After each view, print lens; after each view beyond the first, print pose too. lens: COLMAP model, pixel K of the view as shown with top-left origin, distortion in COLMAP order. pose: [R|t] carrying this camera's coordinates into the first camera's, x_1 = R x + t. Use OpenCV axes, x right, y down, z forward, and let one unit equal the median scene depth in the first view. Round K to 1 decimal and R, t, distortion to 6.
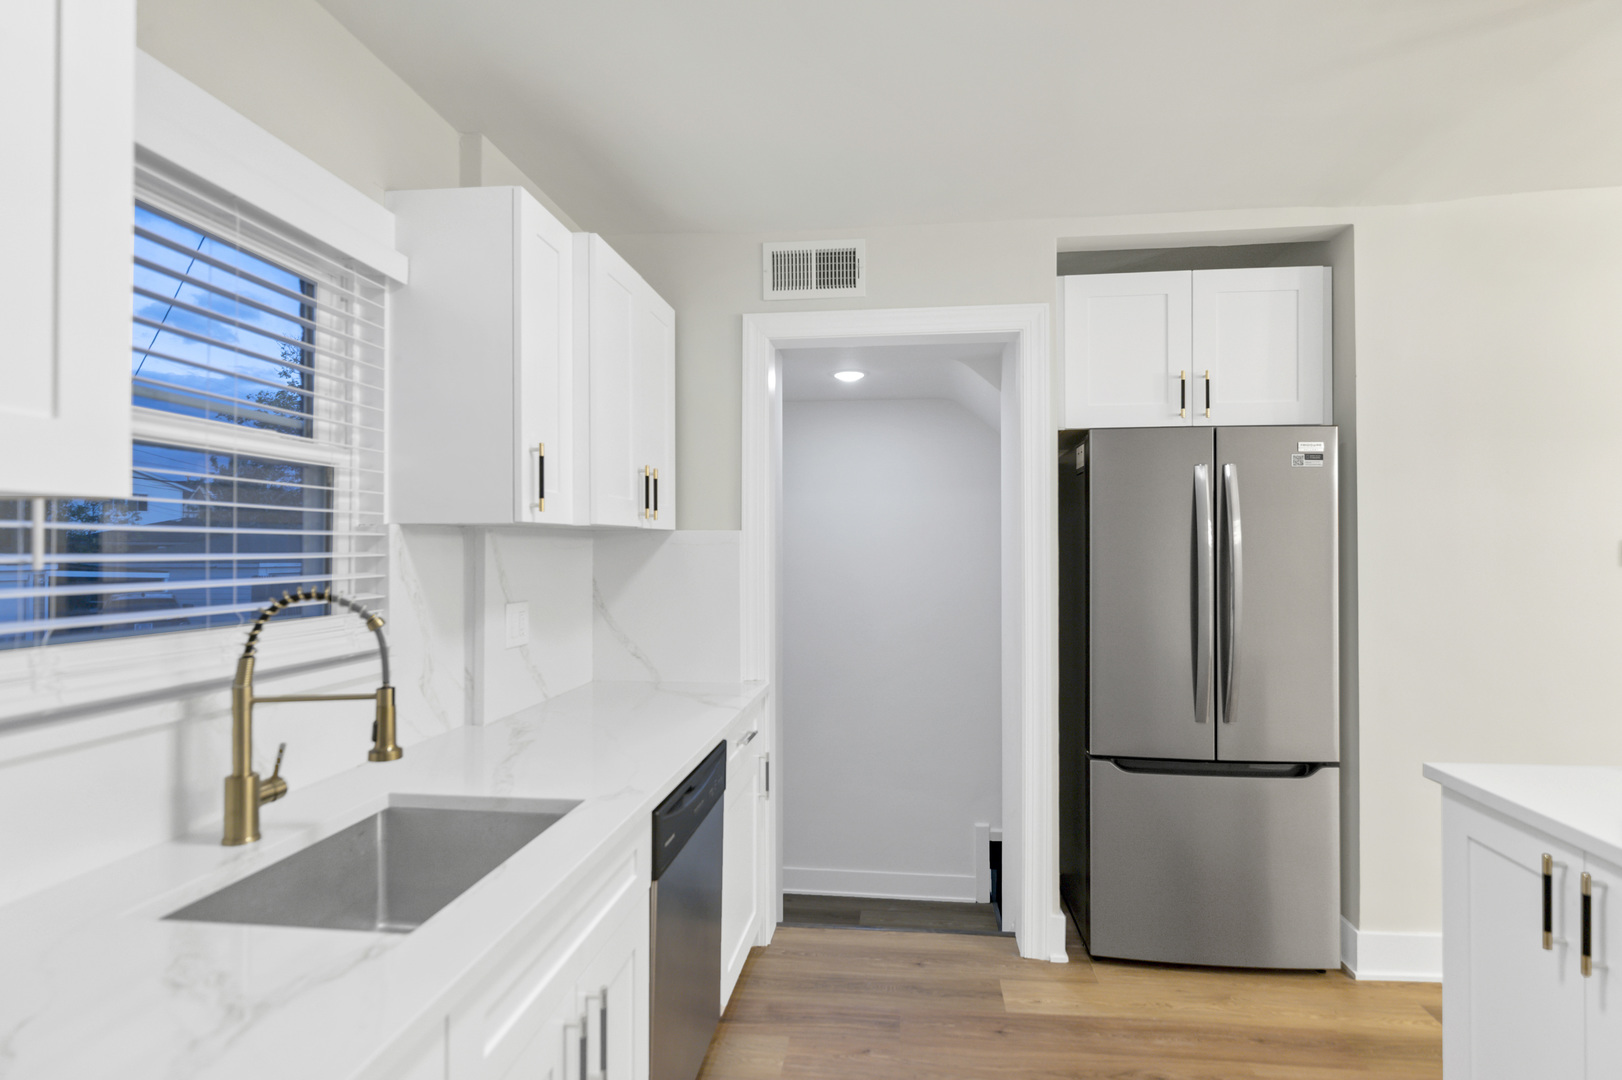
lens RADIAL K [[792.9, 0, 828.1], [0, 792.9, 547.7], [0, 0, 1]] dist [-0.001467, -0.000480]
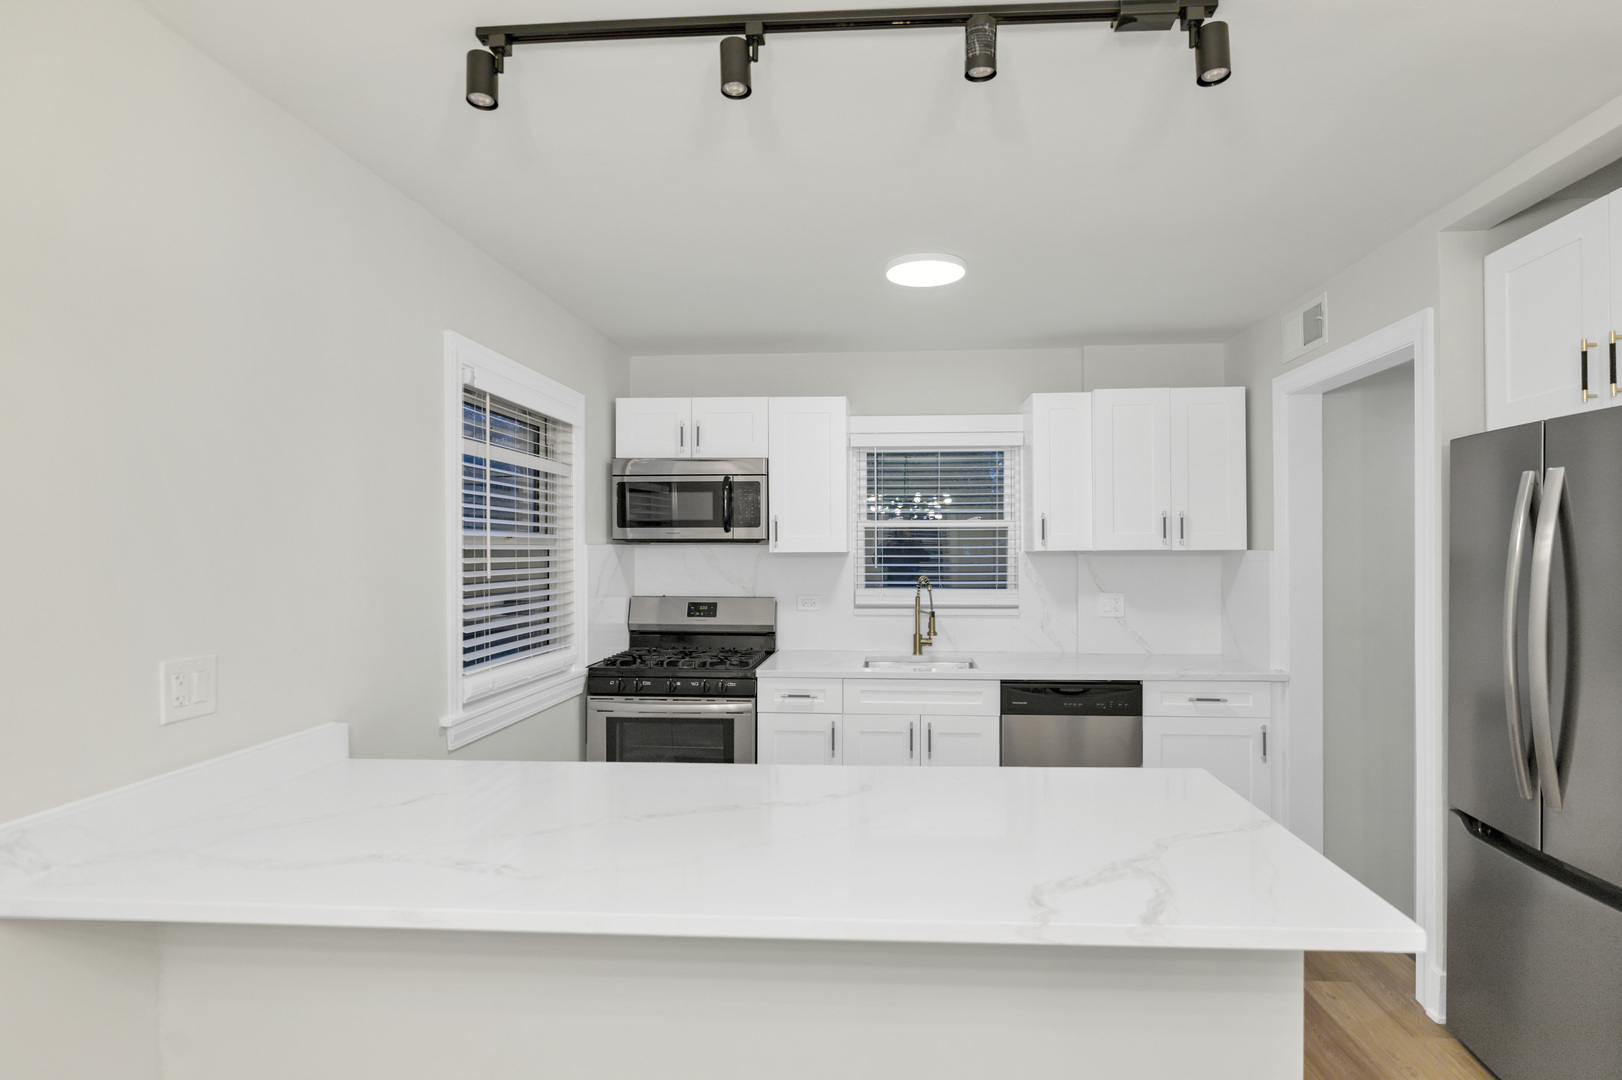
lens RADIAL K [[819.2, 0, 838.0], [0, 819.2, 545.4], [0, 0, 1]] dist [0.000405, -0.000016]
pose [[0.022549, -0.003095, -0.999741, 1.336008], [0.005168, 0.999982, -0.002979, -0.032852], [0.999732, -0.005100, 0.022565, 0.312375]]
